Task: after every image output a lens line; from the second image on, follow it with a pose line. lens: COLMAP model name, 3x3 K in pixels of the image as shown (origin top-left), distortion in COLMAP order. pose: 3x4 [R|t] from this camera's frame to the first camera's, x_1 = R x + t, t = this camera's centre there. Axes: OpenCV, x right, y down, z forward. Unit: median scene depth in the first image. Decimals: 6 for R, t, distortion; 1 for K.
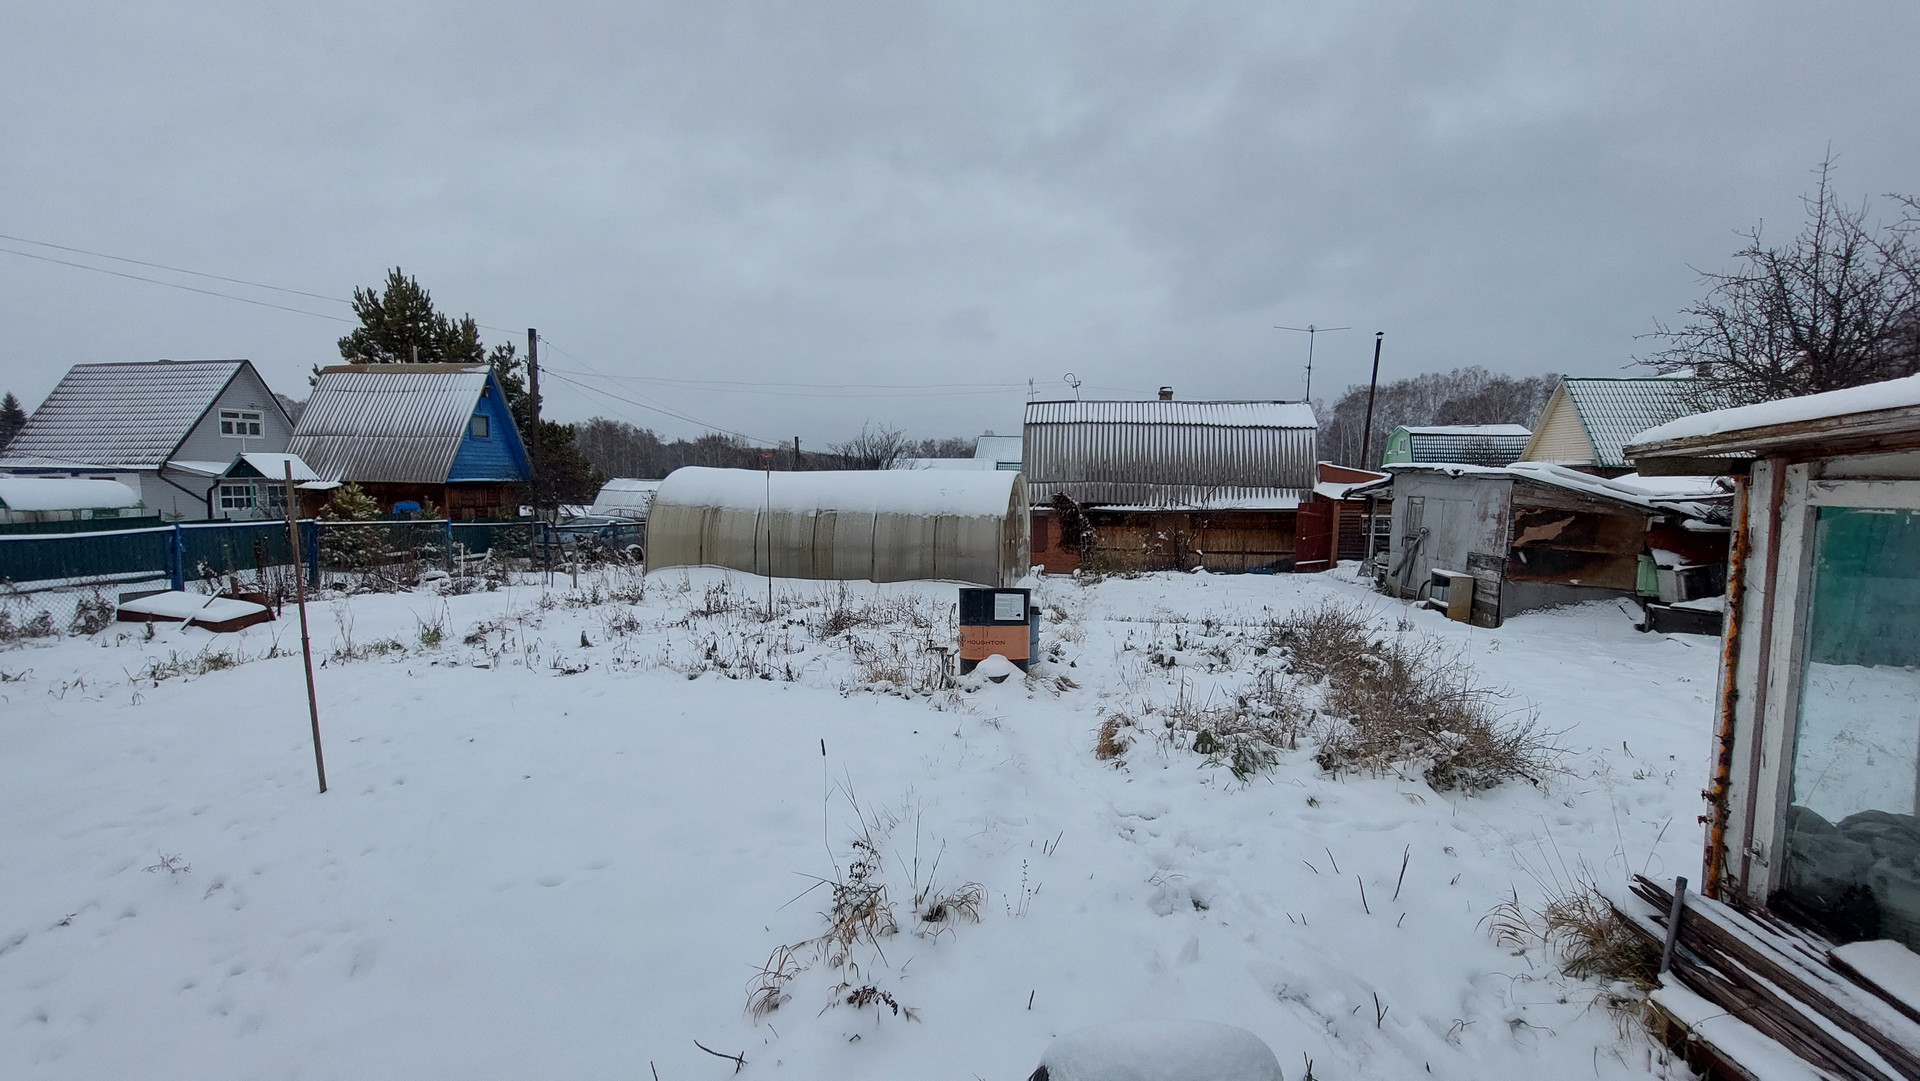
lens RADIAL K [[762.3, 0, 951.7], [0, 762.3, 540.7], [0, 0, 1]] dist [-0.020813, -0.000636]
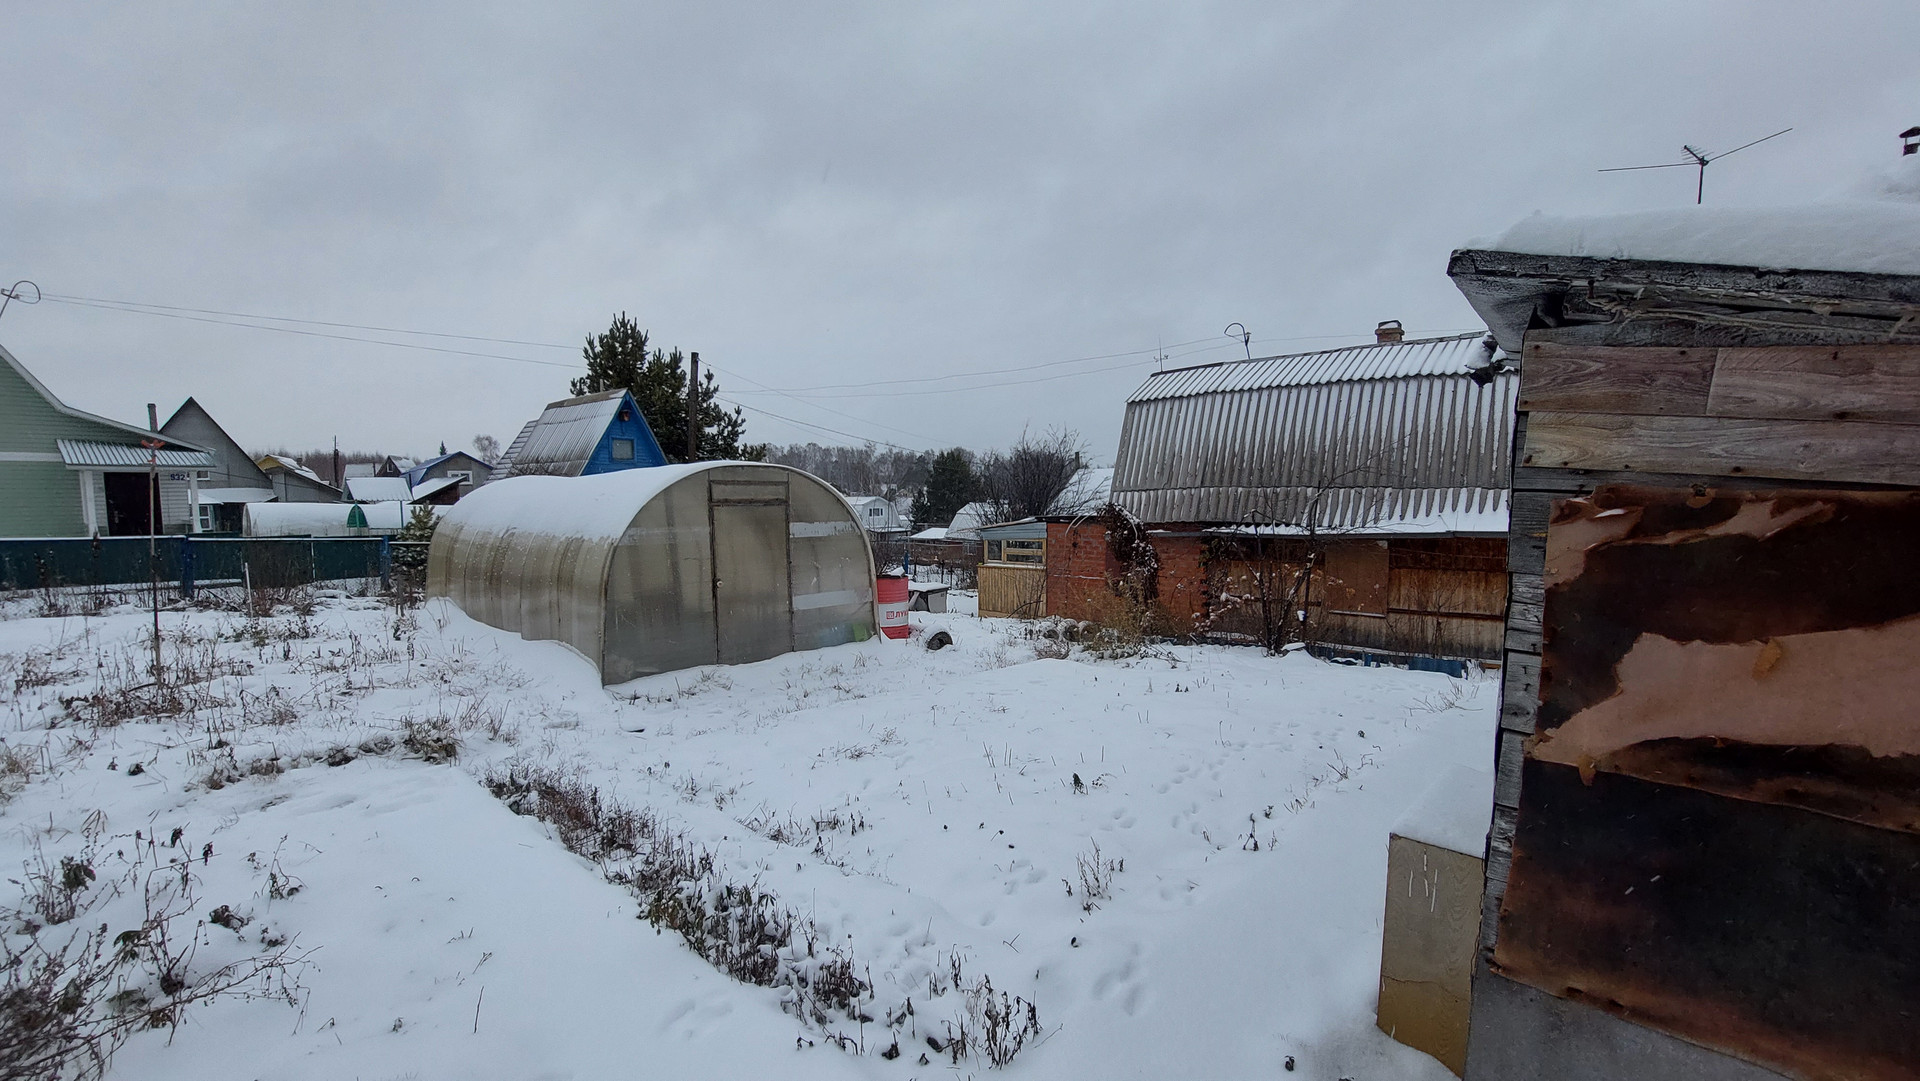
lens RADIAL K [[762.3, 0, 964.7], [0, 762.3, 560.0], [0, 0, 1]] dist [-0.020813, -0.000636]
pose [[0.854731, 0.021919, -0.518609, 0.334477], [-0.025858, 0.999666, -0.000366, -0.013166], [0.518427, 0.013723, 0.855011, 0.376886]]
